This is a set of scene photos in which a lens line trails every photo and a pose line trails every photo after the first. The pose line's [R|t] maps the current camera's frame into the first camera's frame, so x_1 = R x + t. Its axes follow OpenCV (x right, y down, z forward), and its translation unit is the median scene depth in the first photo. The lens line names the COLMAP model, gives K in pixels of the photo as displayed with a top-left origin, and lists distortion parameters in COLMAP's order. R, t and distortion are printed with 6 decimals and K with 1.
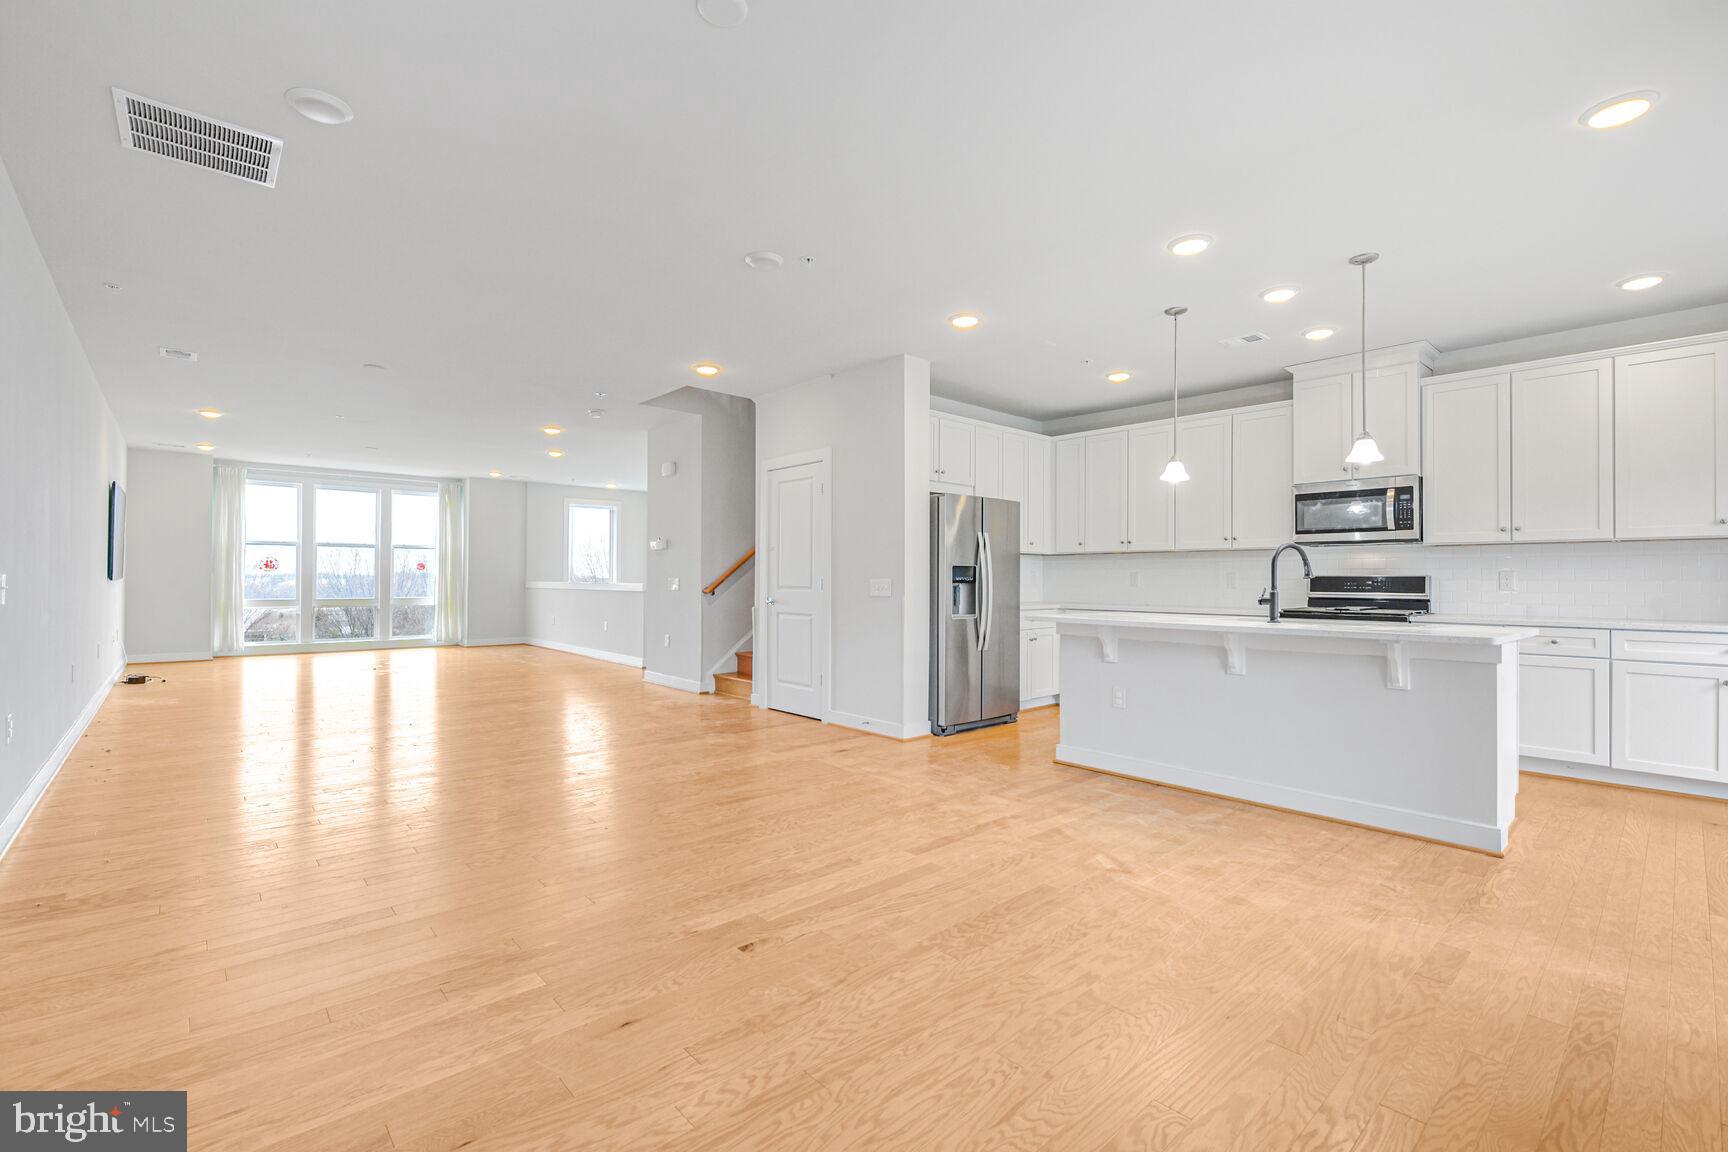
lens RADIAL K [[756.6, 0, 859.6], [0, 756.6, 576.4], [0, 0, 1]] dist [-0.009190, -0.000280]
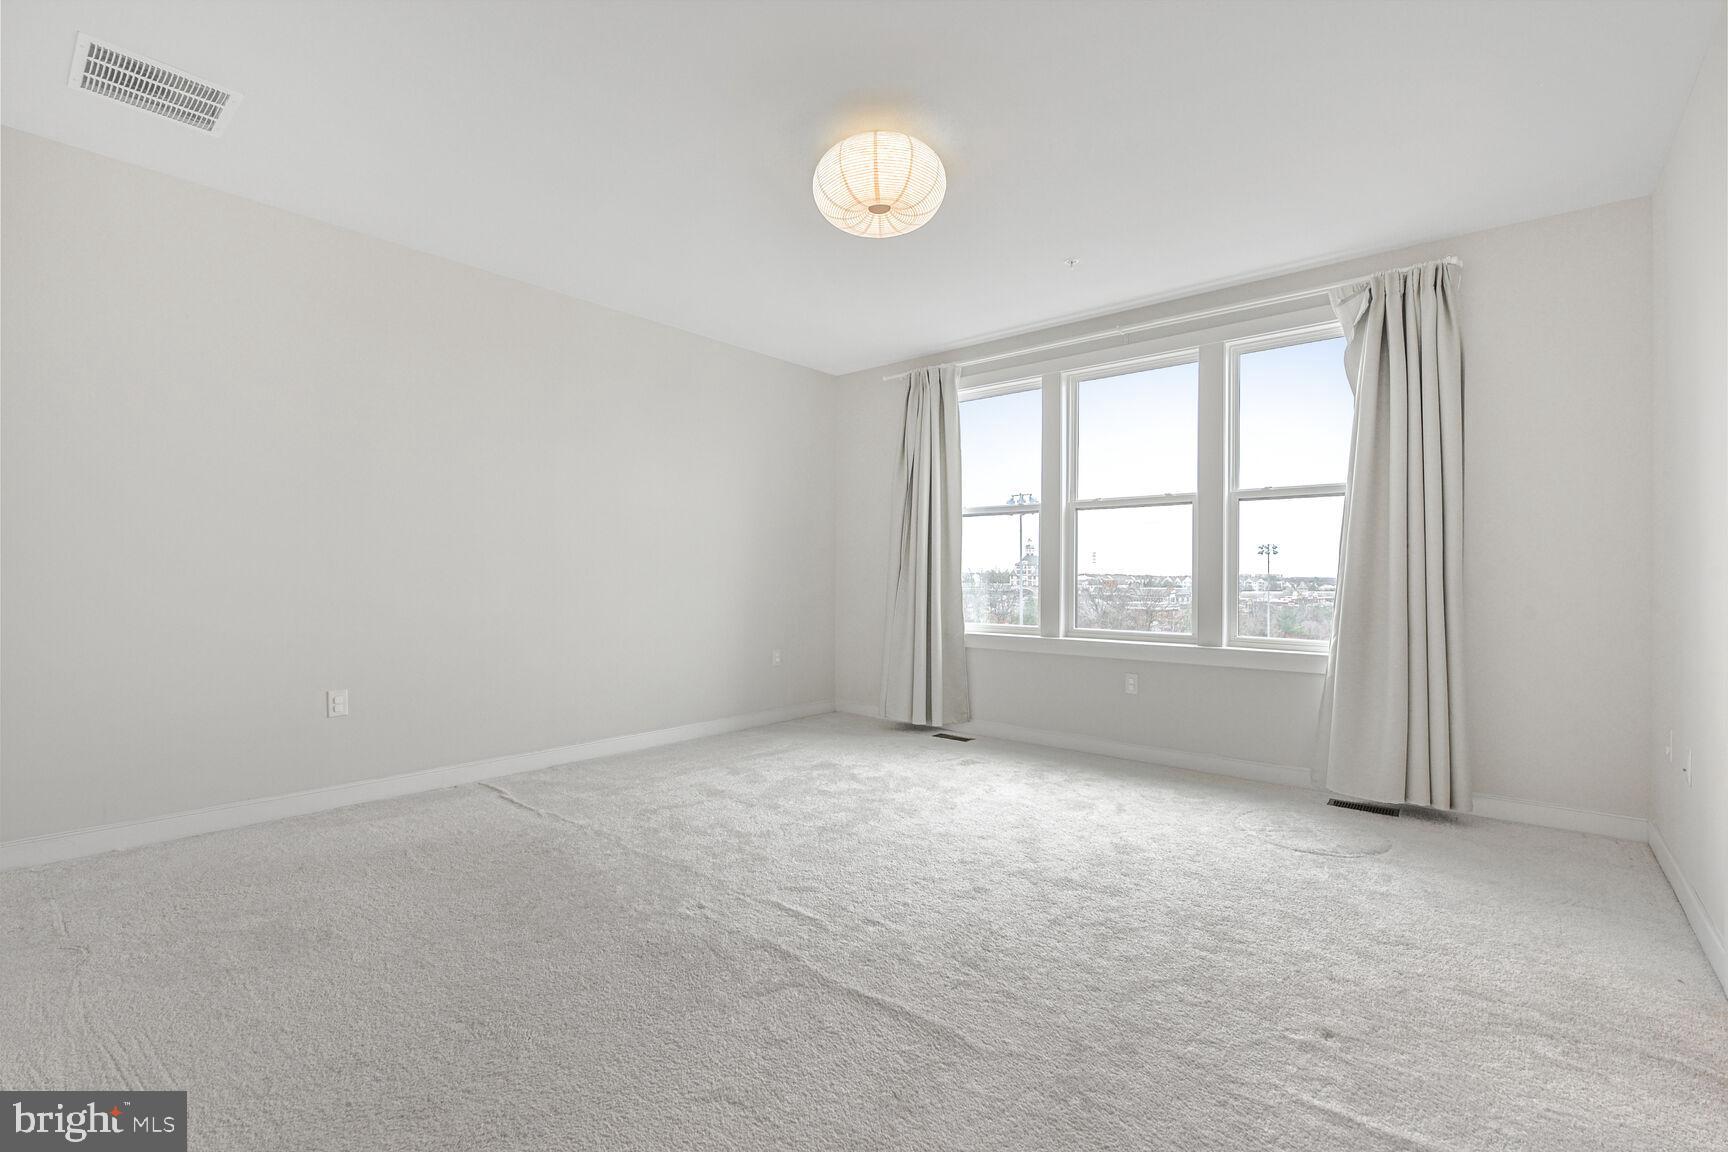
lens RADIAL K [[756.6, 0, 859.6], [0, 756.6, 576.4], [0, 0, 1]] dist [-0.009190, -0.000280]
pose [[0.128779, -0.006521, -0.991652, -0.617877], [0.003408, 0.999975, -0.006133, 0.003648], [0.991667, -0.002589, 0.128798, 1.731426]]
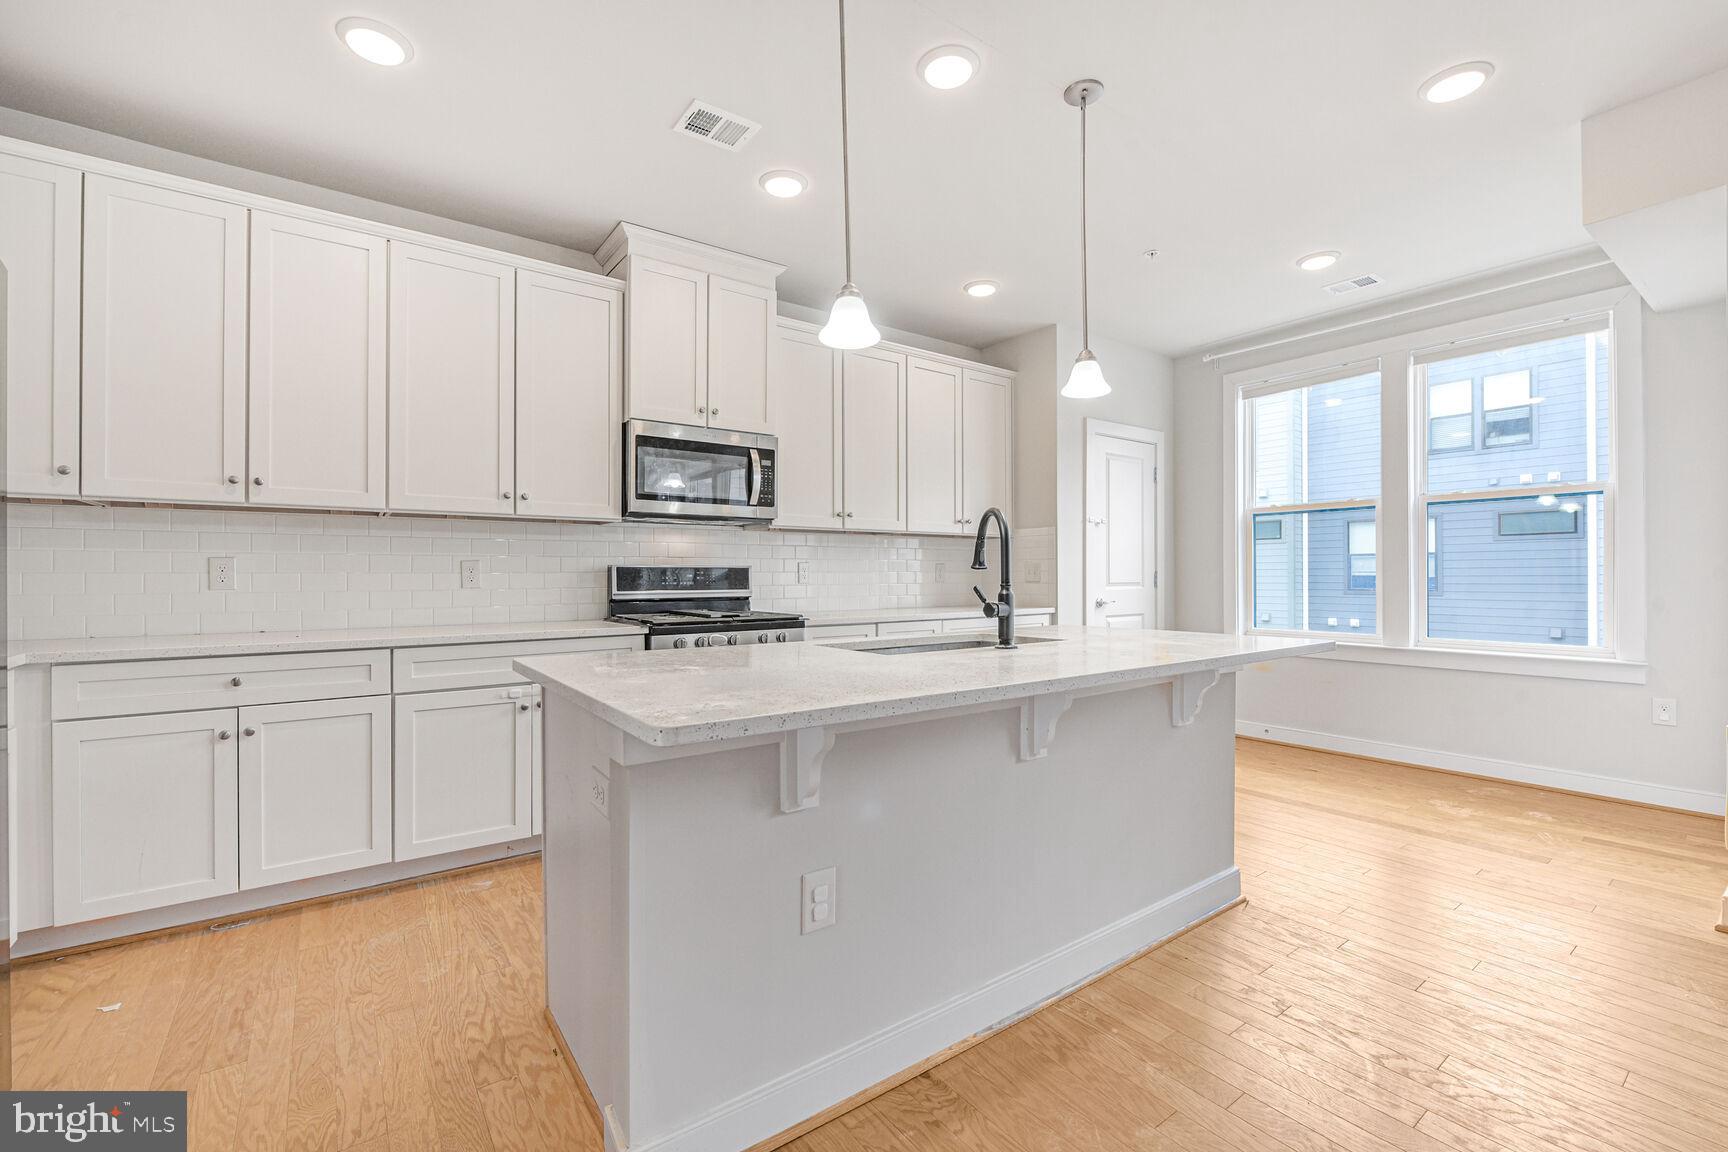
lens RADIAL K [[720.5, 0, 860.7], [0, 720.5, 576.7], [0, 0, 1]] dist [-0.009484, -0.000199]
pose [[0.106083, -0.007893, 0.994326, 0.008453], [-0.000796, 0.999967, 0.008023, 0.003394], [-0.994357, -0.001642, 0.106073, 0.795464]]
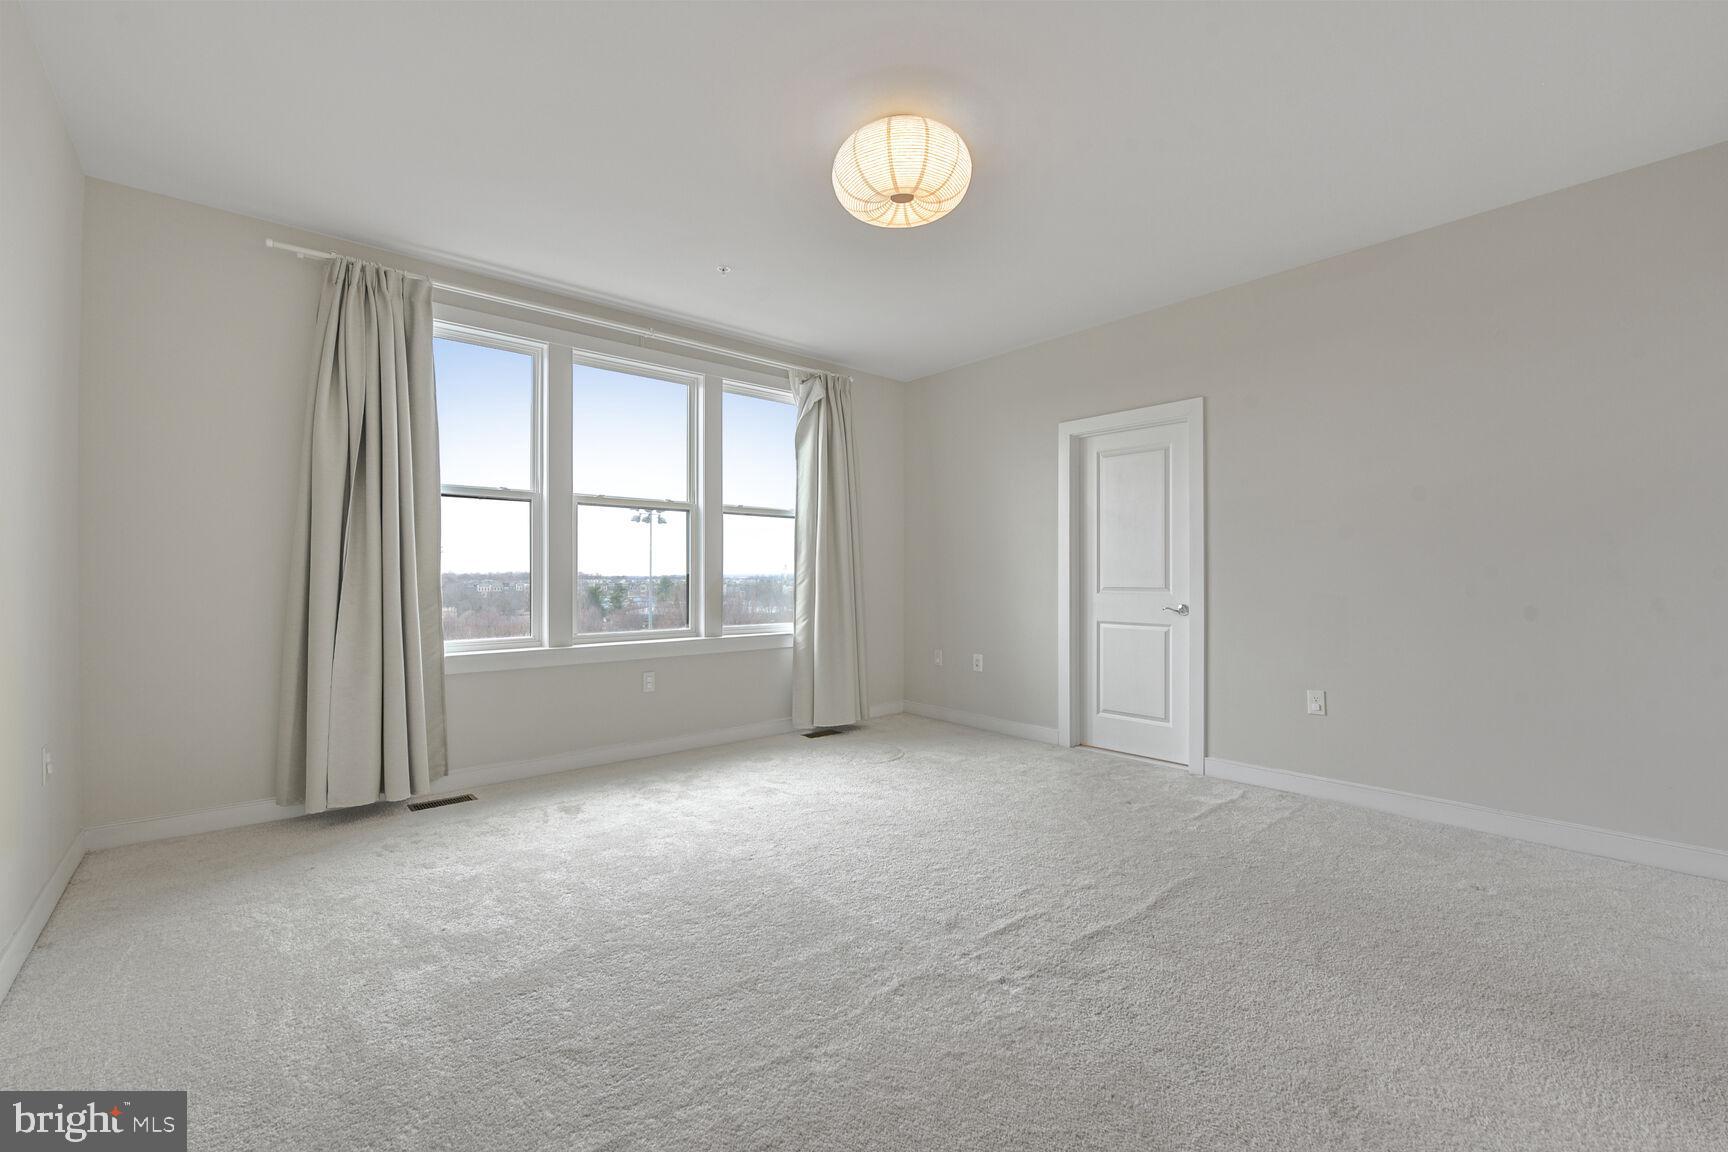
lens RADIAL K [[720.5, 0, 860.7], [0, 720.5, 576.7], [0, 0, 1]] dist [-0.009484, -0.000199]
pose [[0.999743, -0.006568, -0.021690, -1.187489], [0.006723, 0.999952, 0.007074, -0.005457], [0.021642, -0.007218, 0.999740, 1.302474]]
